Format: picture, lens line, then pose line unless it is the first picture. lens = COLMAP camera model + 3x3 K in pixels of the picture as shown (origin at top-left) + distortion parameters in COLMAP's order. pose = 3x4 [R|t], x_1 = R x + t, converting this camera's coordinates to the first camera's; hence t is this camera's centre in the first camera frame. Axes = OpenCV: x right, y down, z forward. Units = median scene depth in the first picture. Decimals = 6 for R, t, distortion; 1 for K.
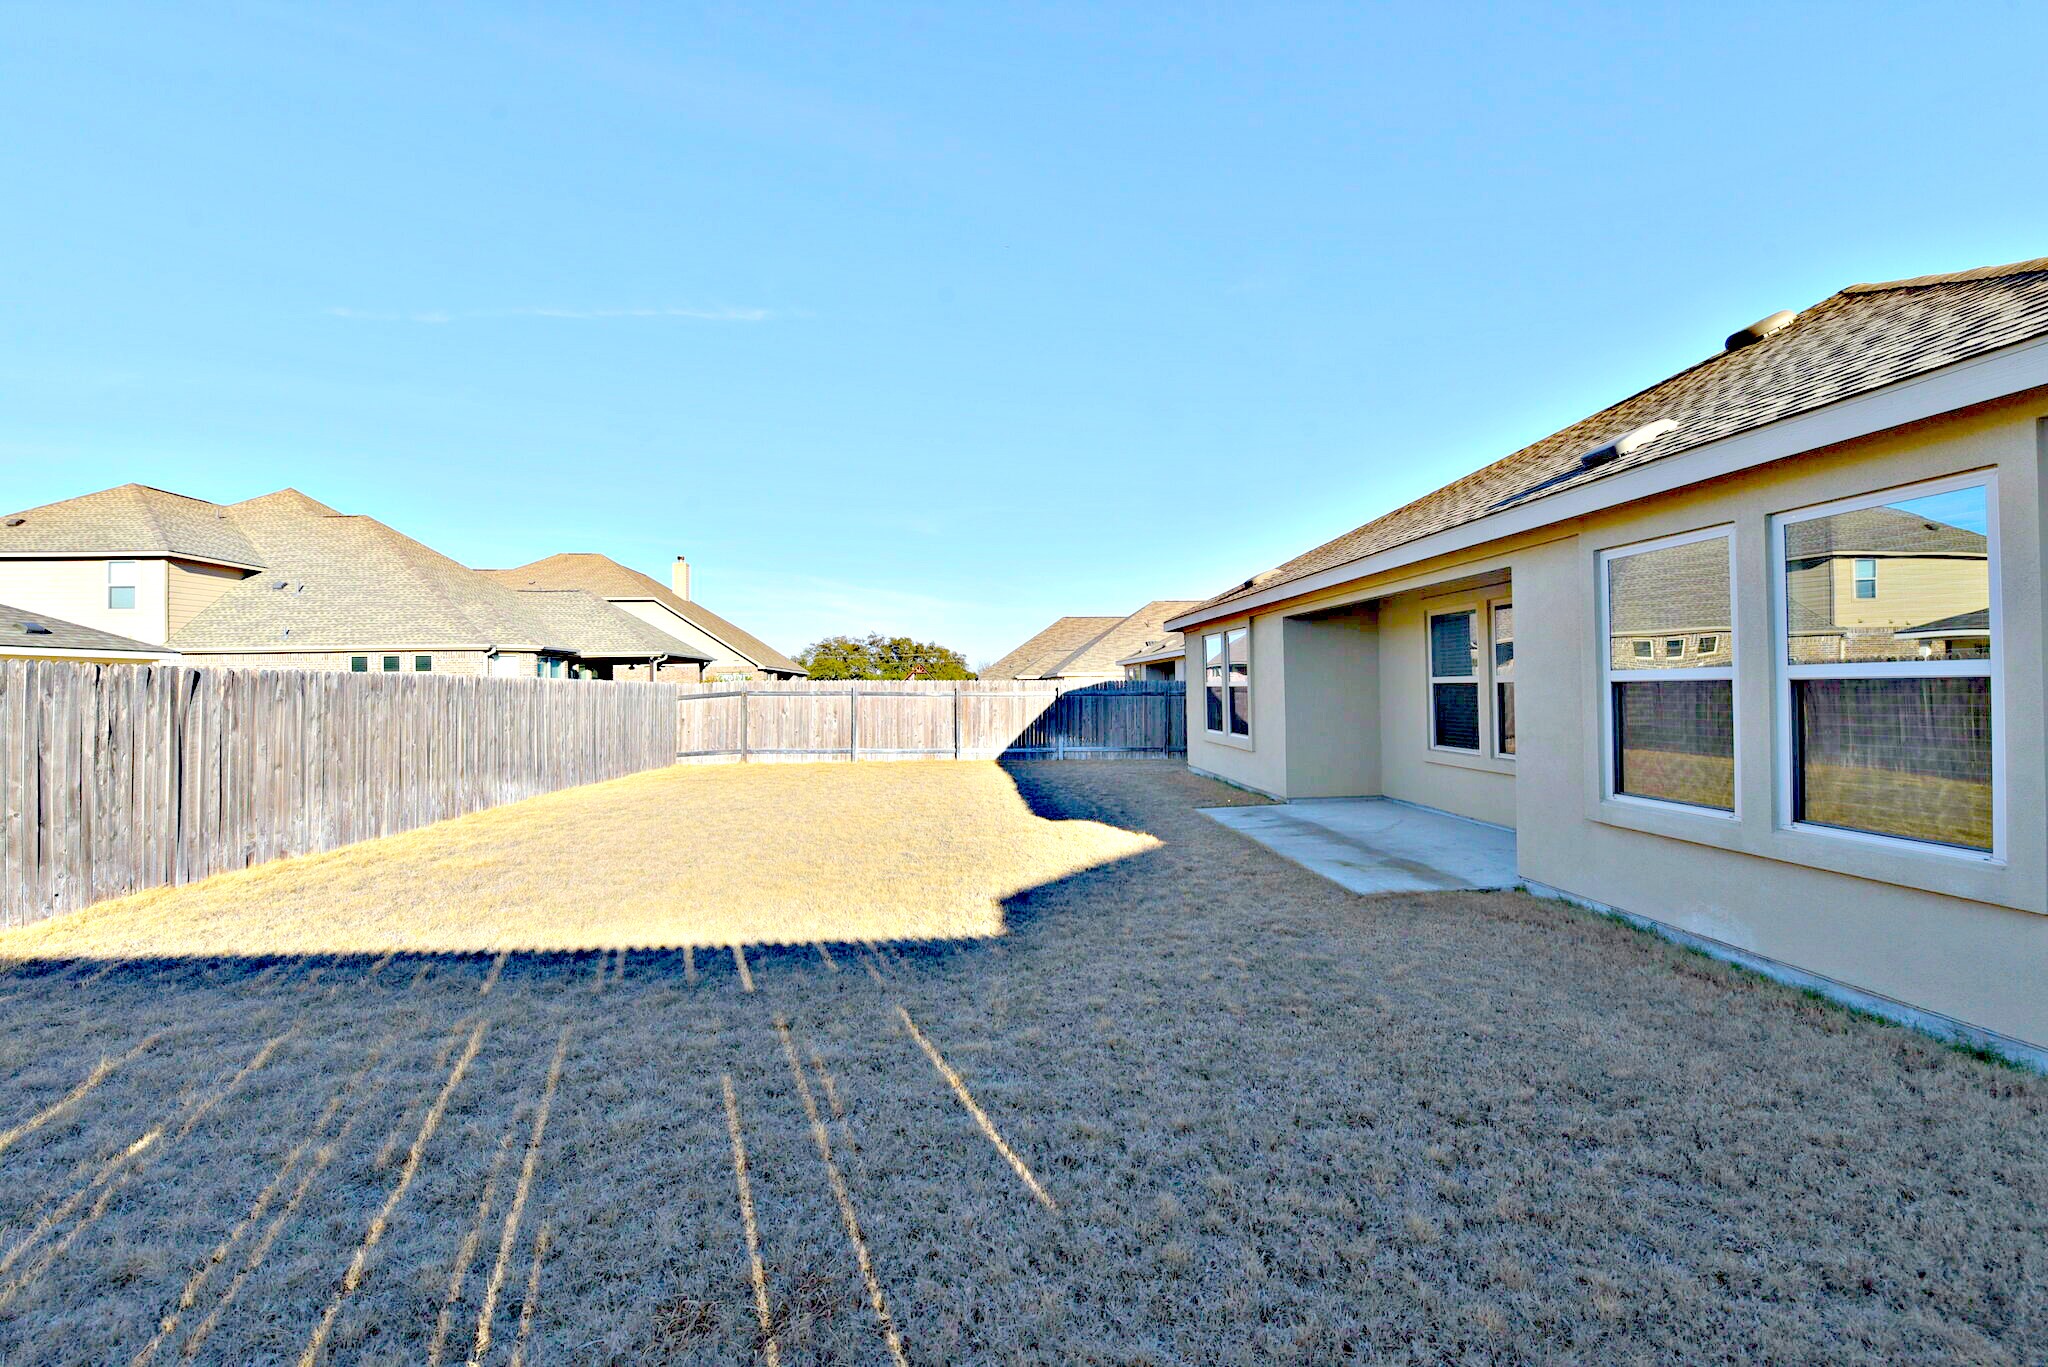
lens RADIAL K [[834.4, 0, 1024.0], [0, 834.4, 683.5], [0, 0, 1]] dist [-0.018539, -0.000095]
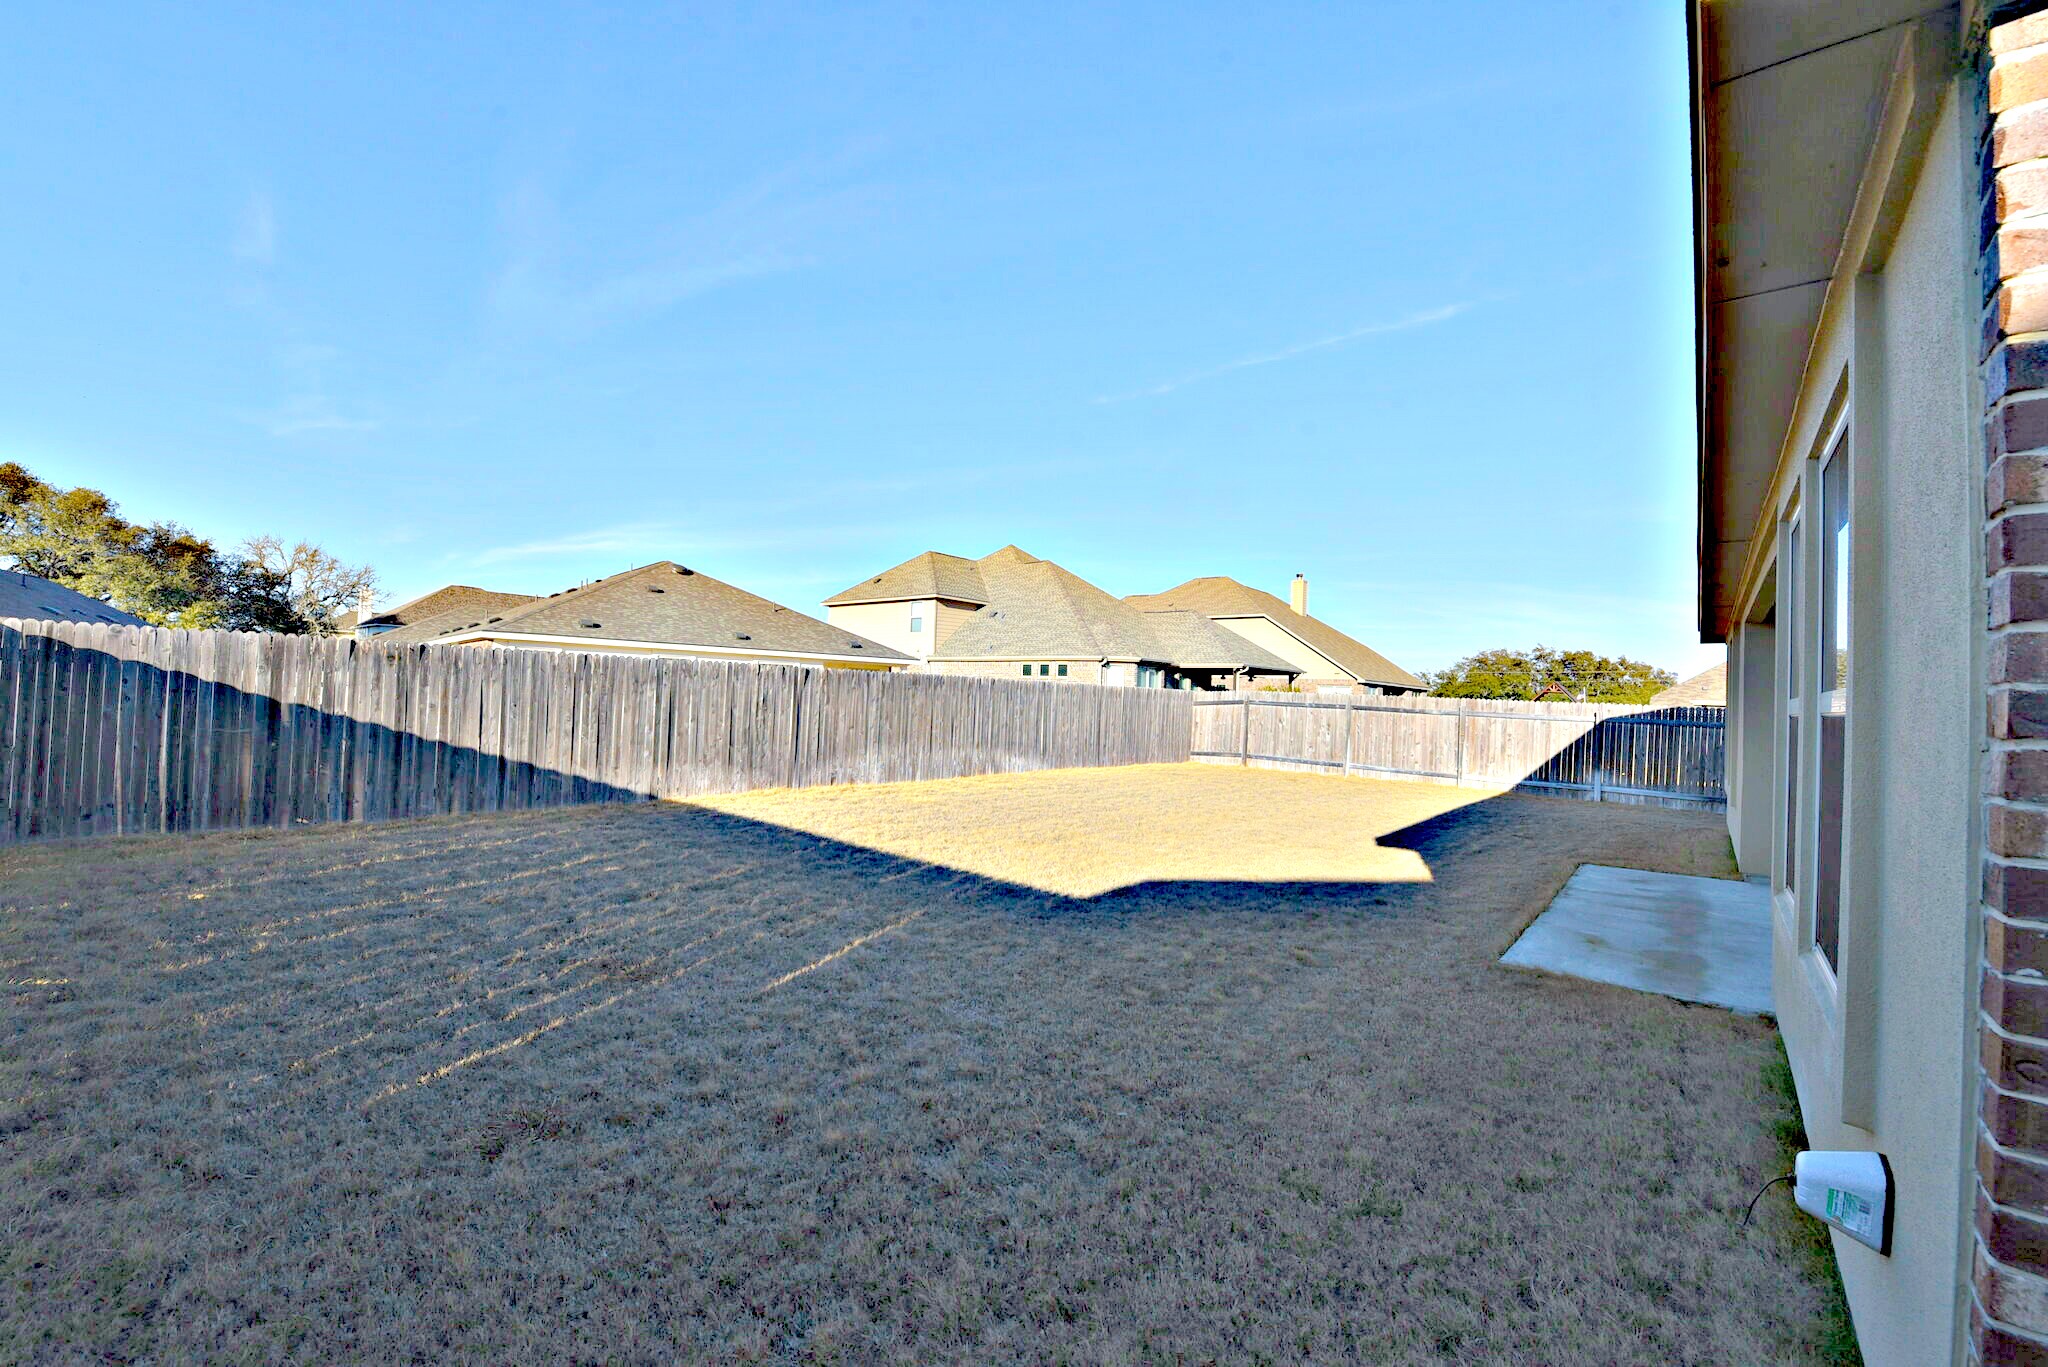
lens RADIAL K [[834.4, 0, 1024.0], [0, 834.4, 683.5], [0, 0, 1]] dist [-0.018539, -0.000095]
pose [[0.698501, 0.028358, -0.715047, 0.254527], [-0.039896, 0.999204, 0.000654, -0.001839], [0.714496, 0.028071, 0.699077, 0.030487]]
